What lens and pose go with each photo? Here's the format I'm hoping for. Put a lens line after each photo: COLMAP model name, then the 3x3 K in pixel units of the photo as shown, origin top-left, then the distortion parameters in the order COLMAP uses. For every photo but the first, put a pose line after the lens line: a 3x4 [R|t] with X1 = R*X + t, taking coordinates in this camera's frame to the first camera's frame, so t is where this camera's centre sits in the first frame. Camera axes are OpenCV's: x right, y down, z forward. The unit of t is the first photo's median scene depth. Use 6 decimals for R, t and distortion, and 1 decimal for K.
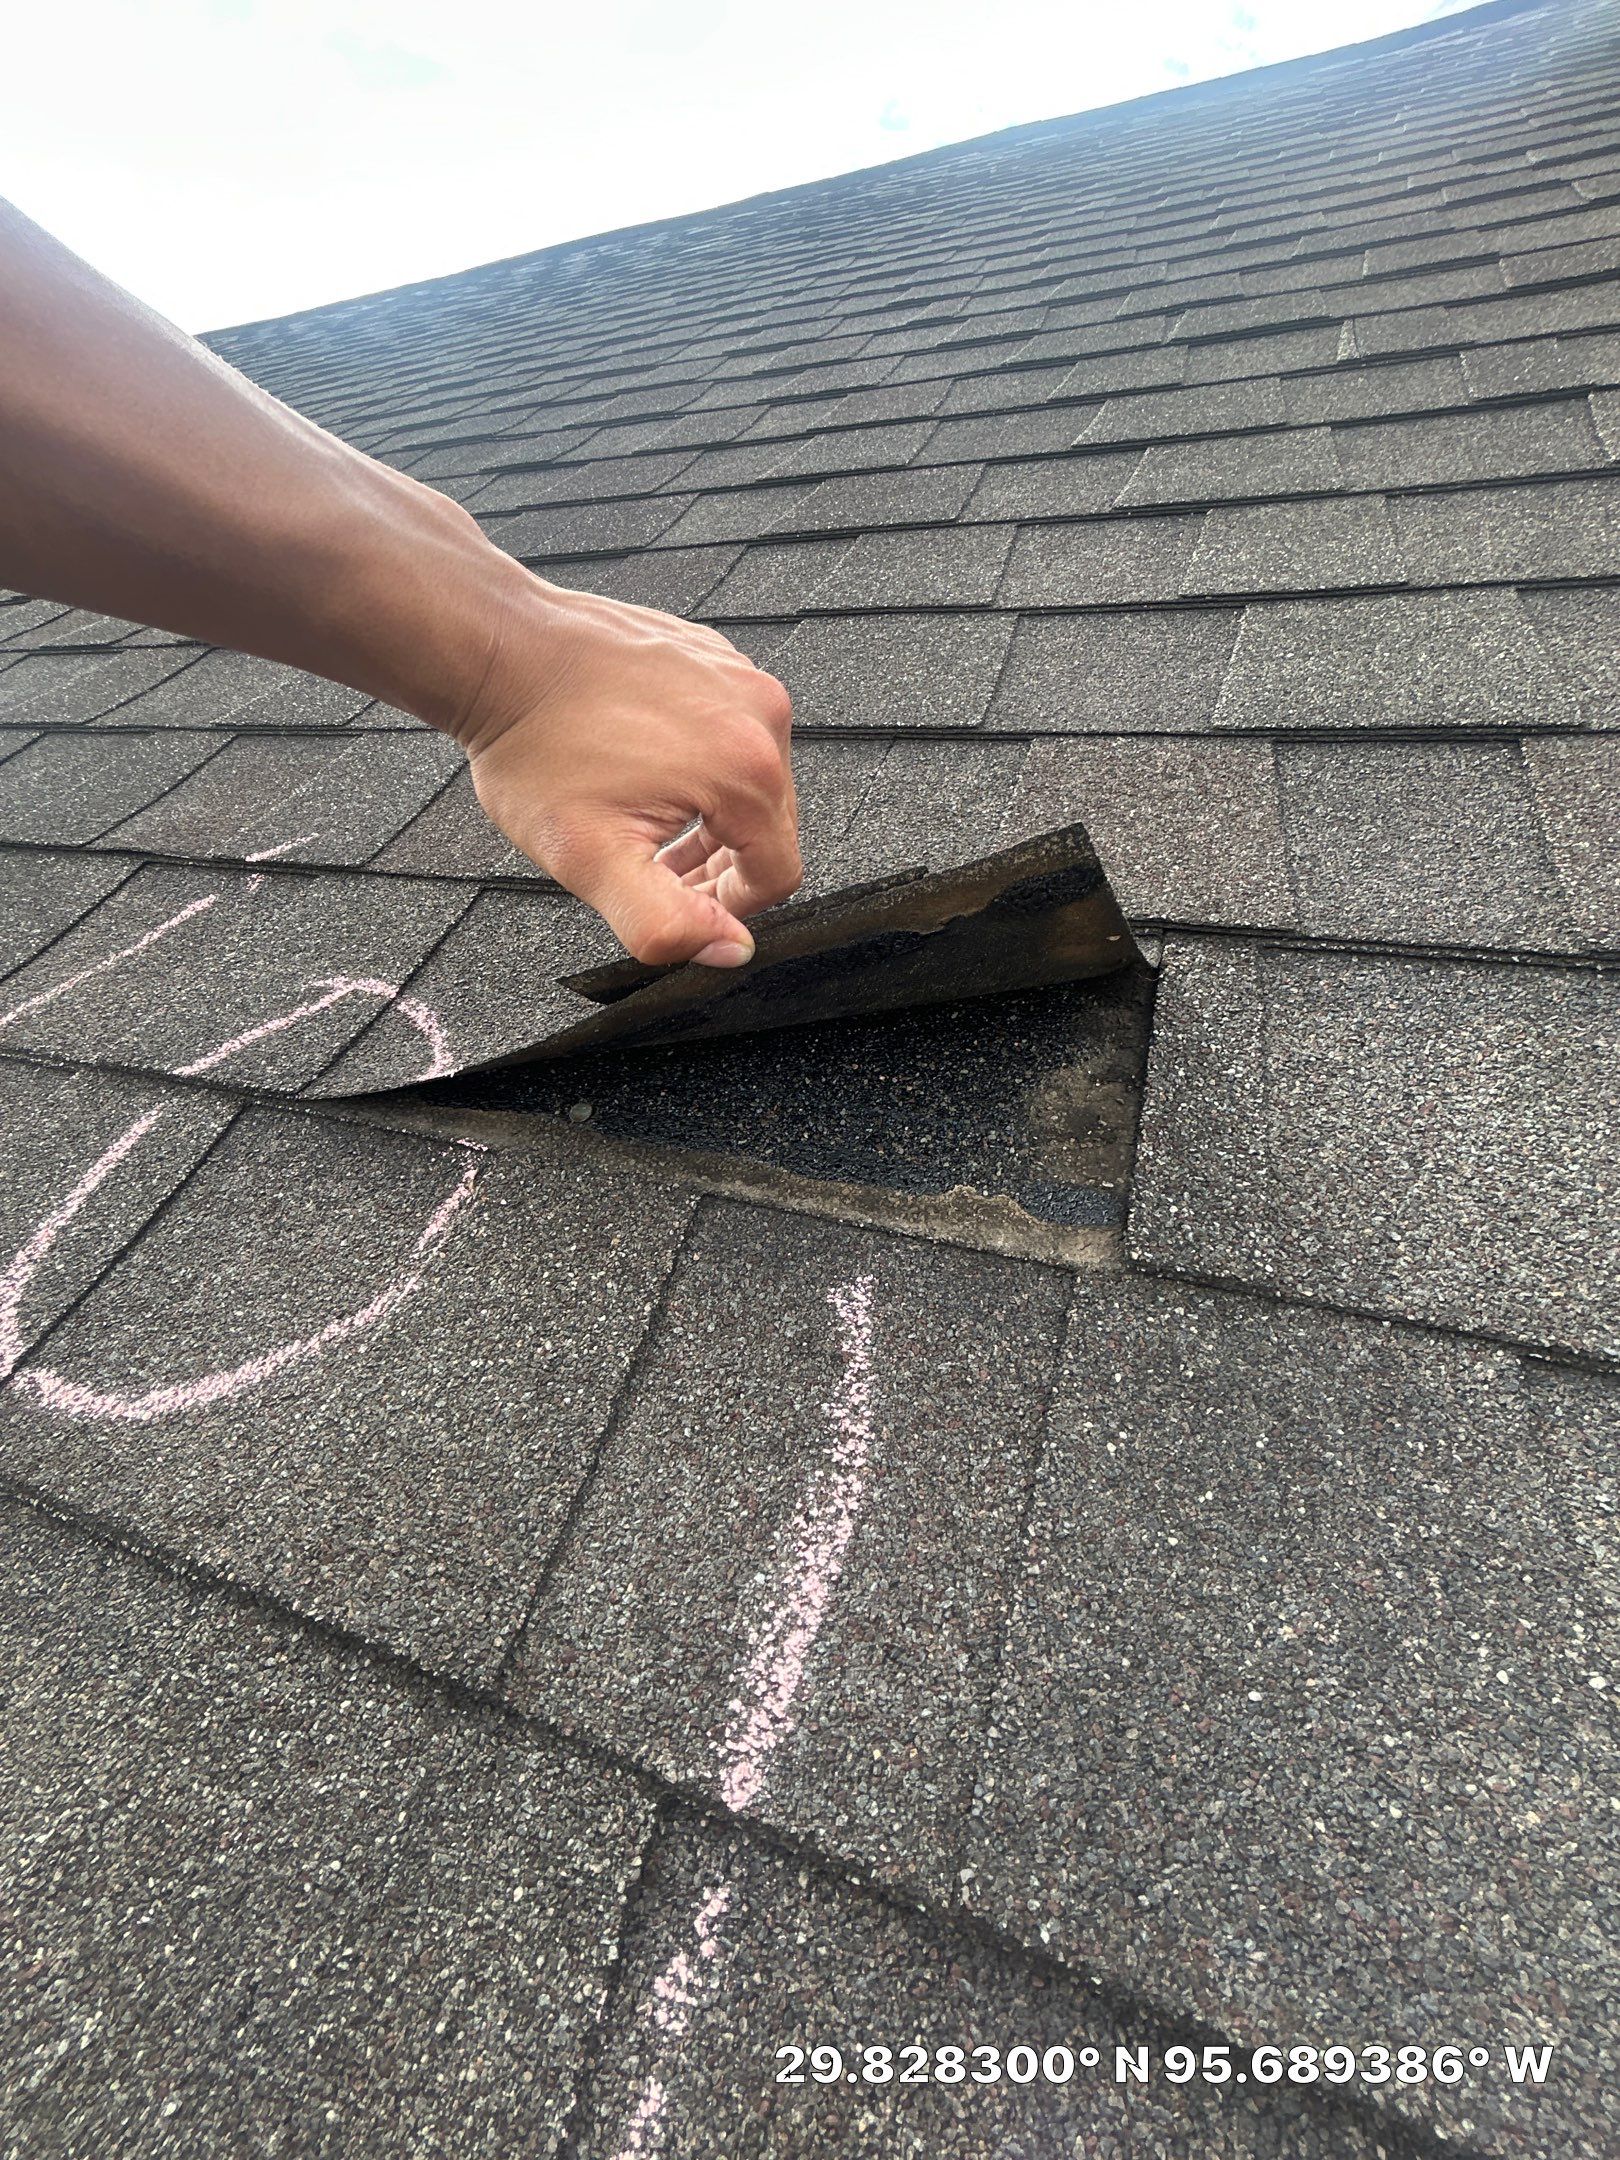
lens RADIAL K [[877.1, 0, 810.0], [0, 877.1, 1080.0], [0, 0, 1]] dist [-0.014569, 0.012030]
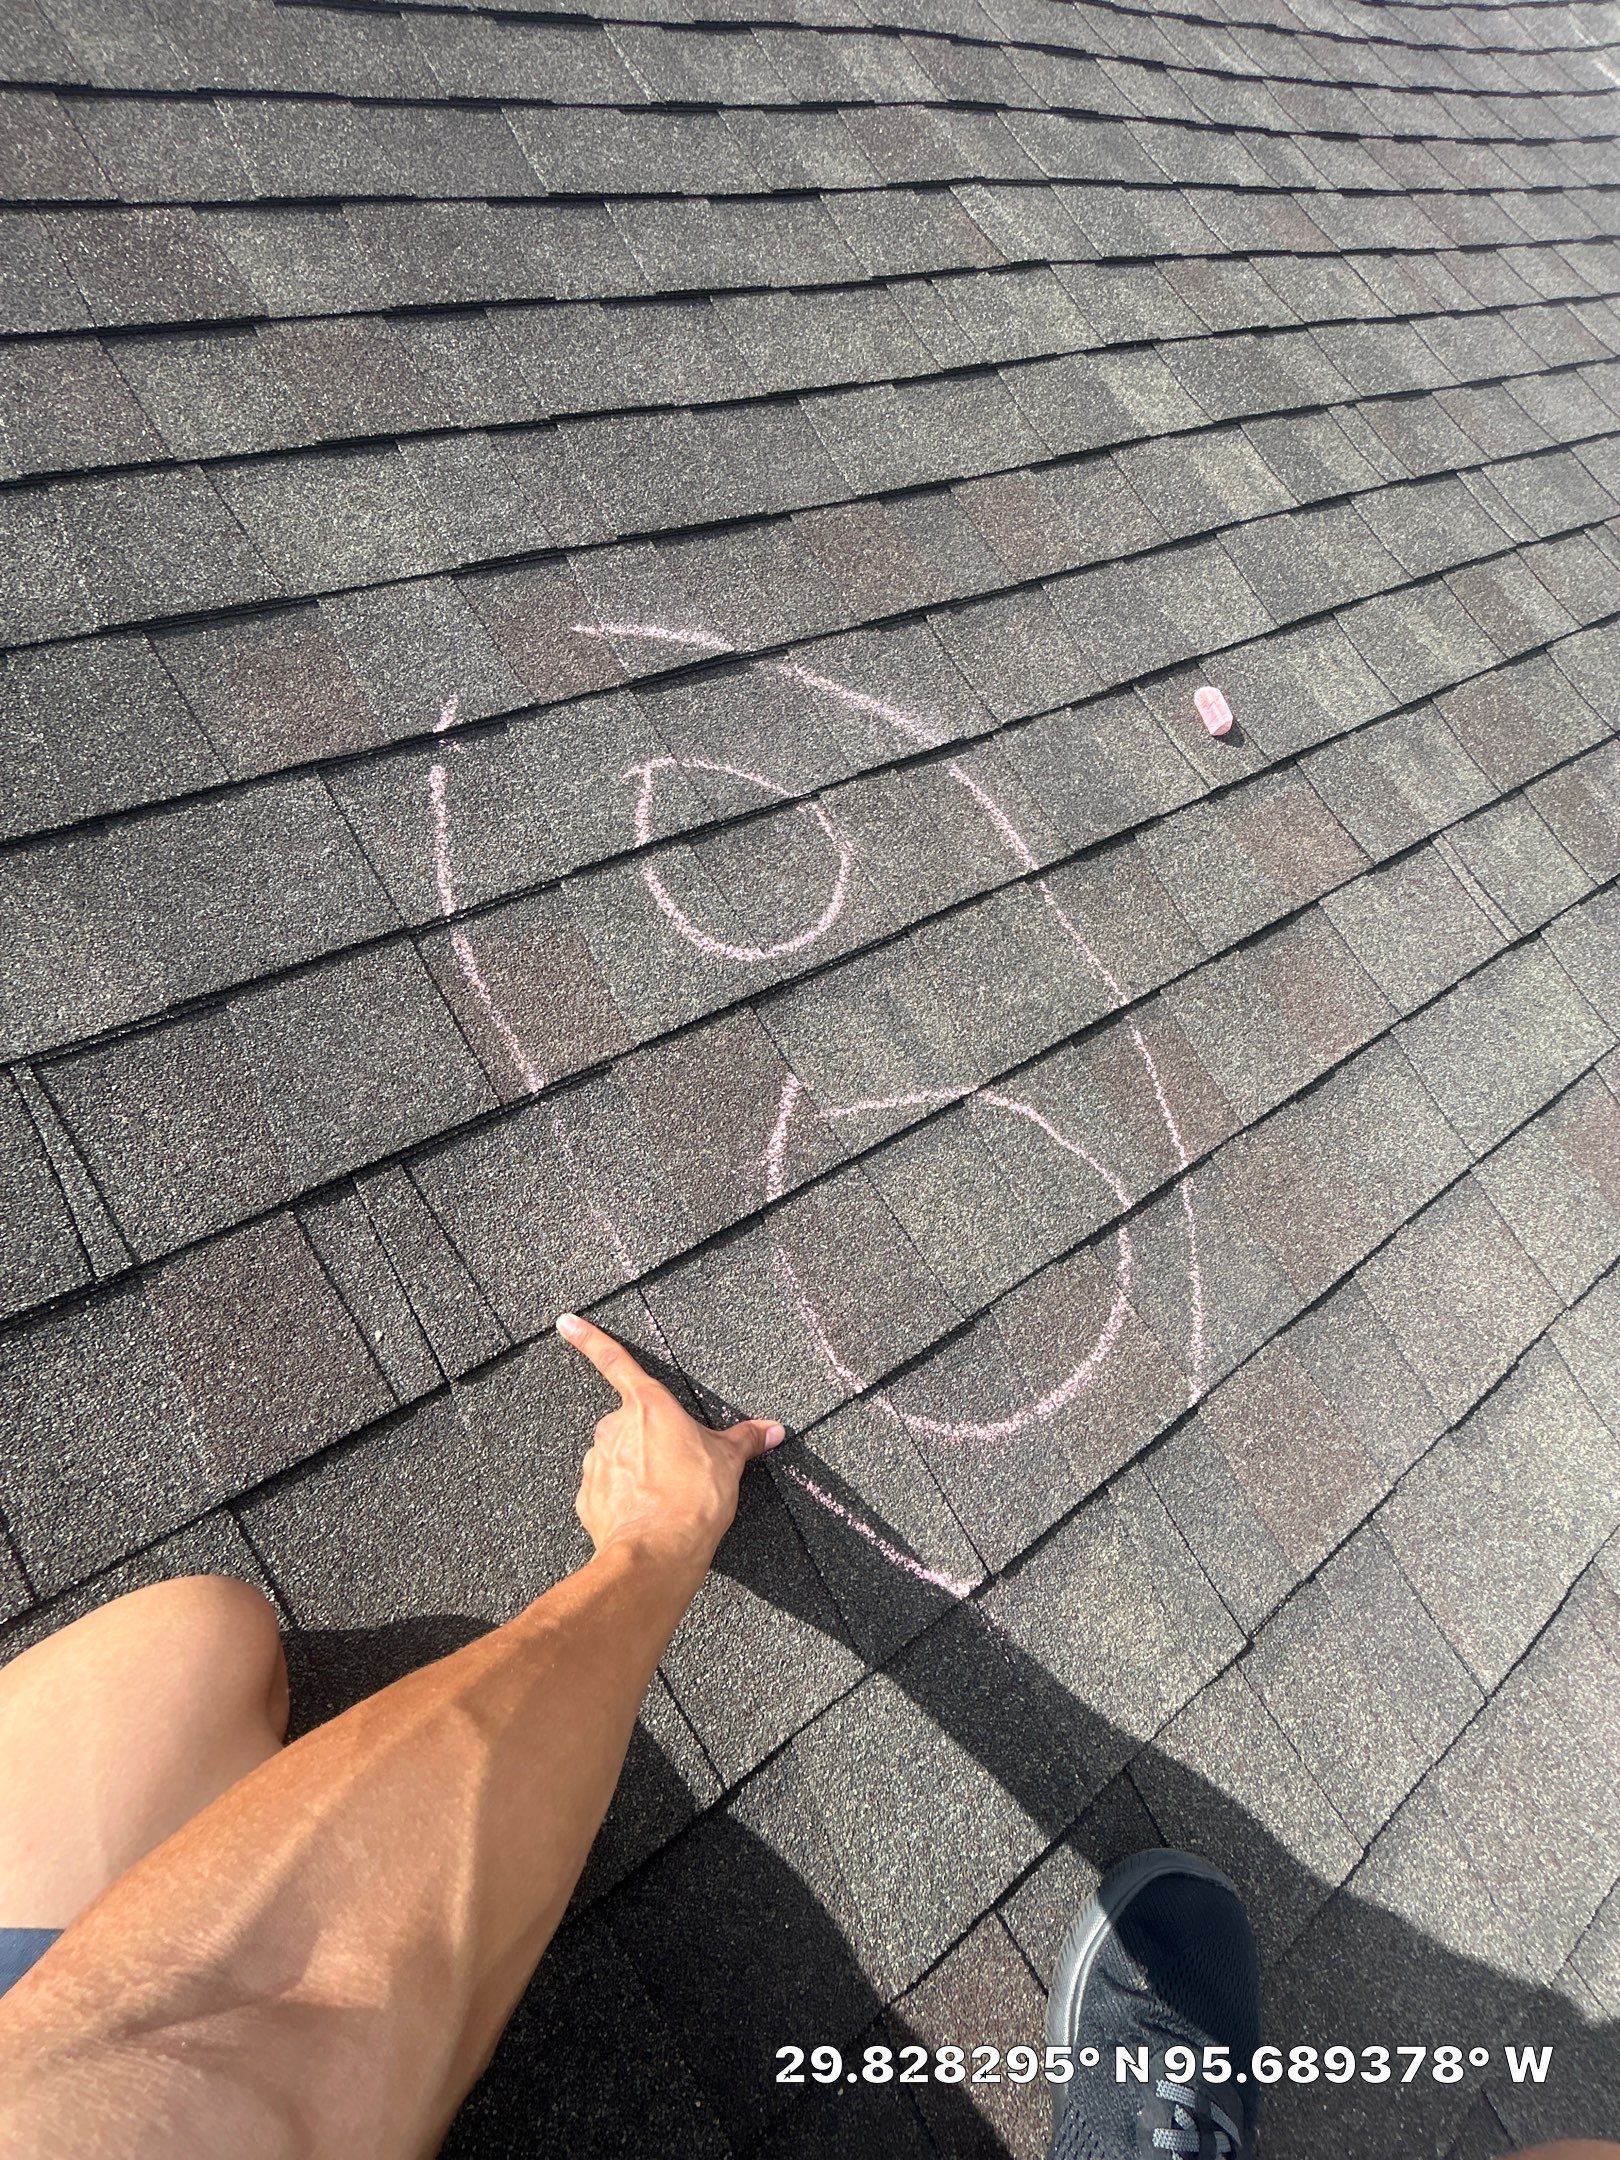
lens RADIAL K [[862.8, 0, 810.0], [0, 862.8, 1080.0], [0, 0, 1]] dist [-0.002364, 0.000511]
pose [[0.563336, -0.597804, 0.570336, -2.228575], [0.306584, 0.792250, 0.527585, -0.557045], [-0.767241, -0.122352, 0.629580, -0.568887]]
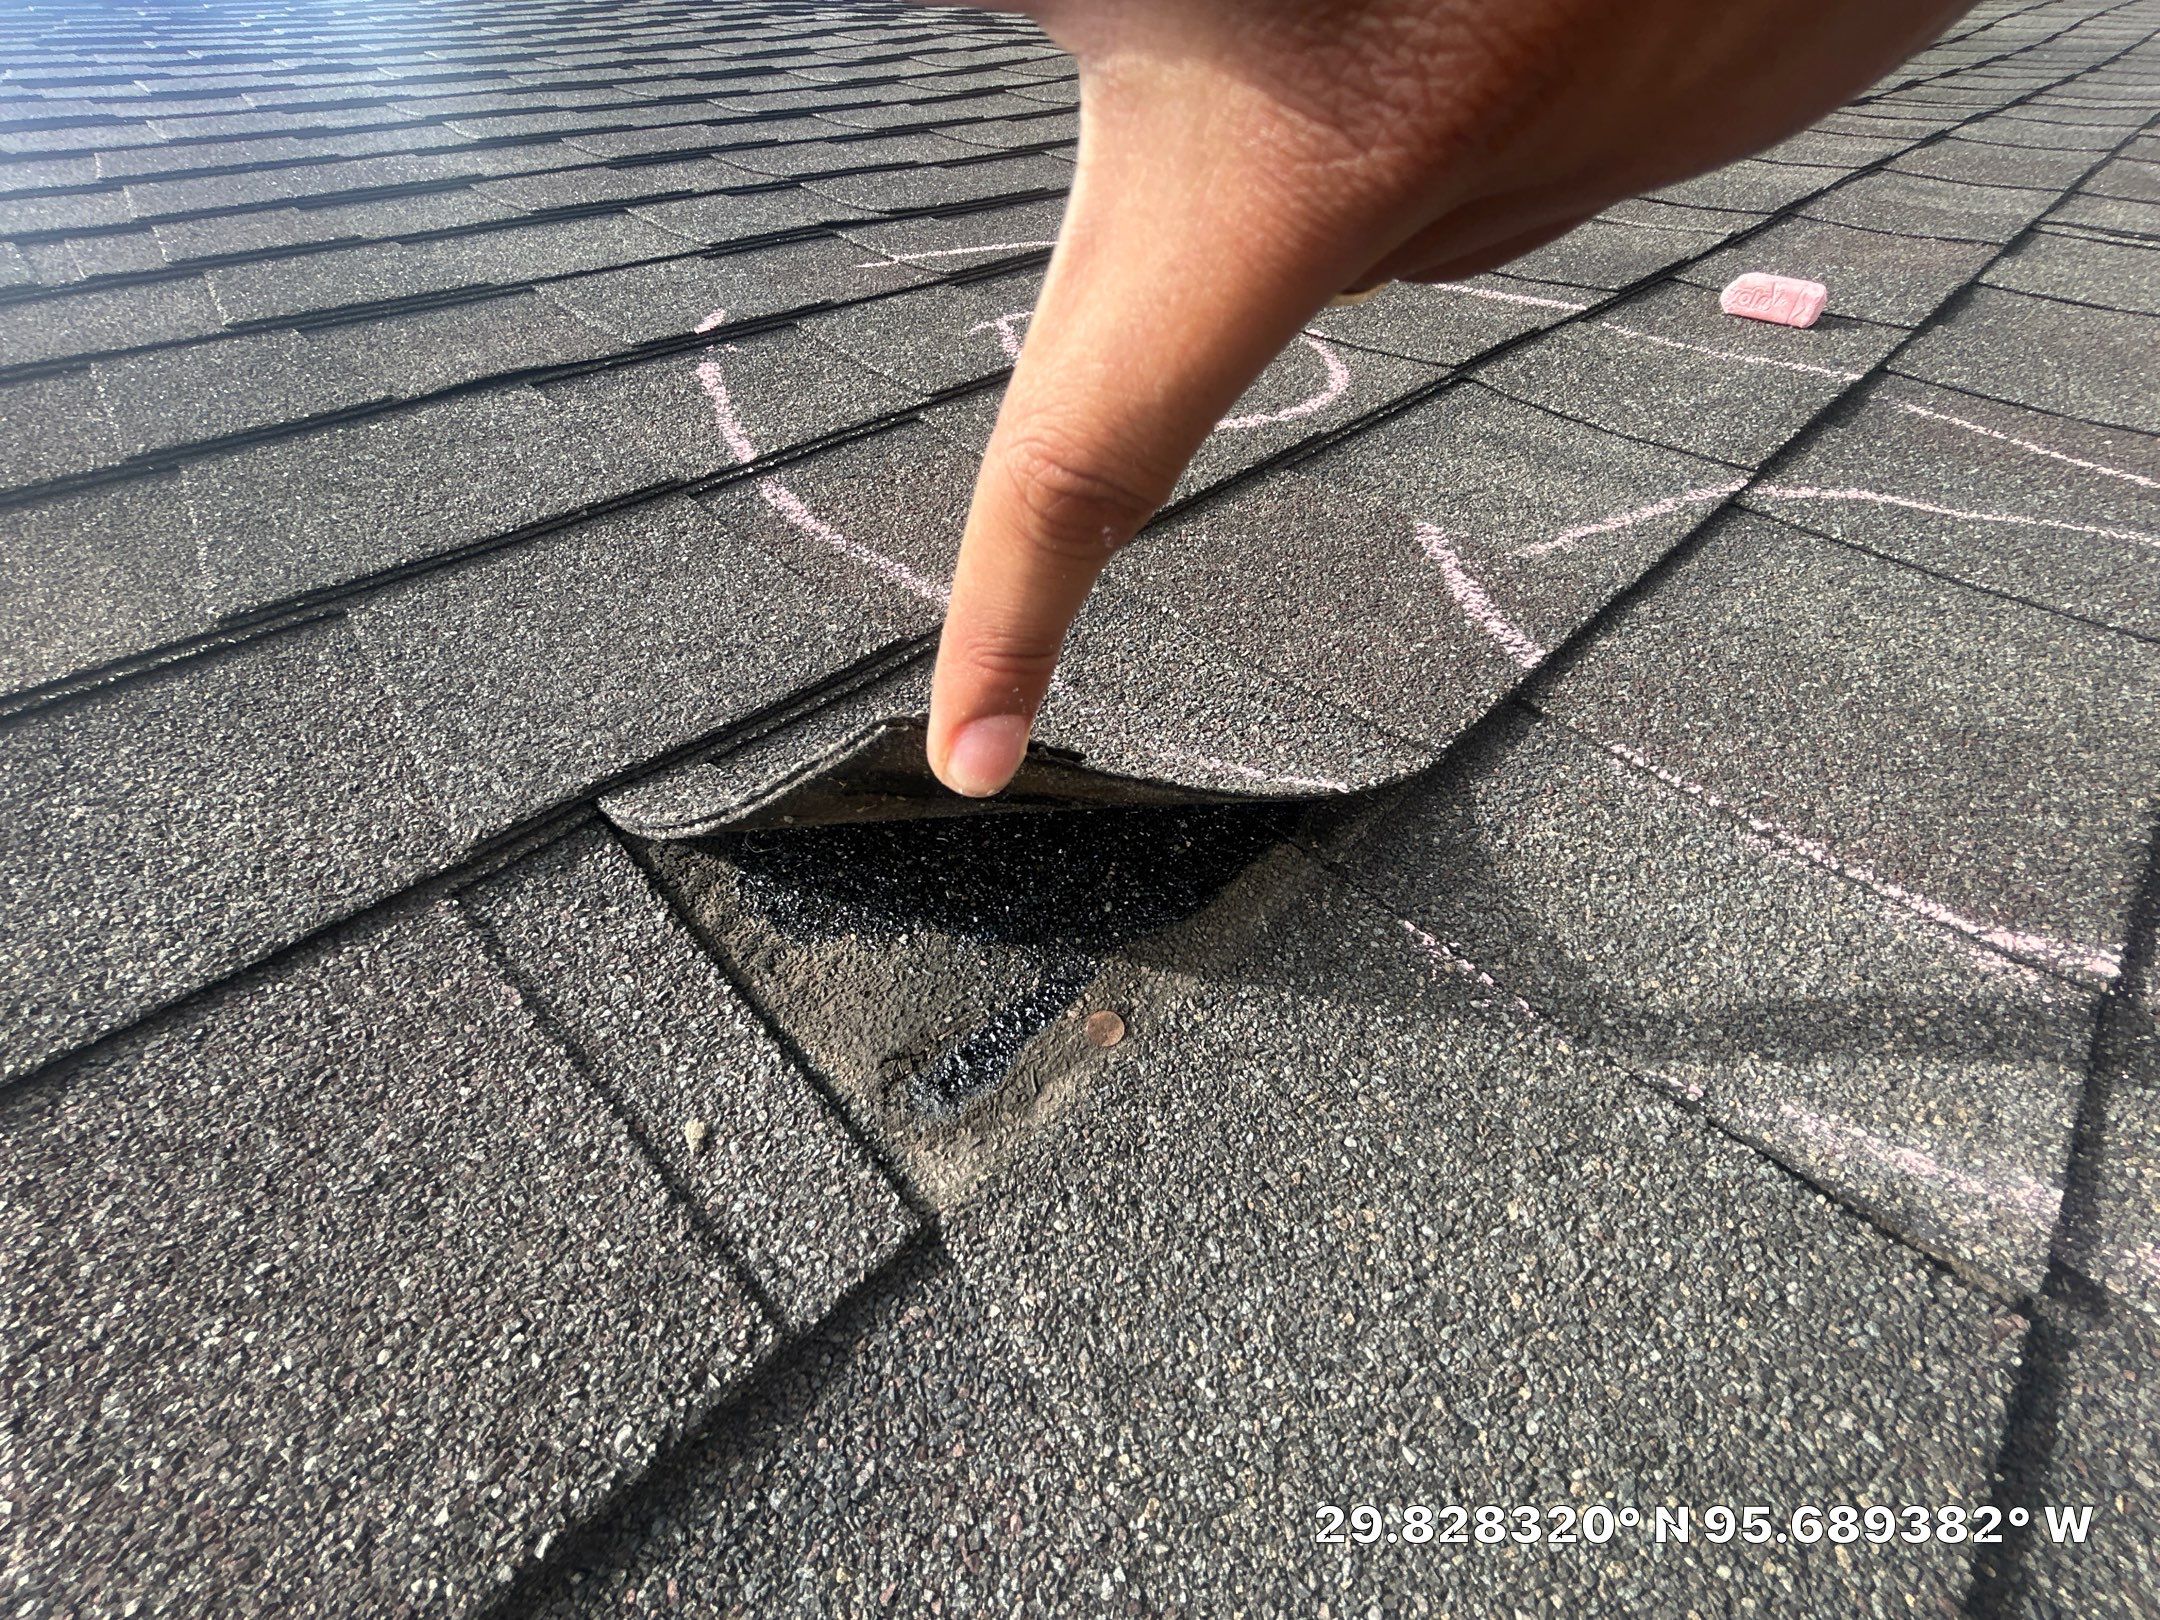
lens RADIAL K [[866.6, 0, 1076.0], [0, 866.6, 813.9], [0, 0, 1]] dist [0.001682, 0.000081]
pose [[0.446204, -0.504753, 0.739003, -2.234365], [0.601856, 0.780384, 0.169621, 0.374844], [-0.662323, 0.369088, 0.651999, 0.505610]]
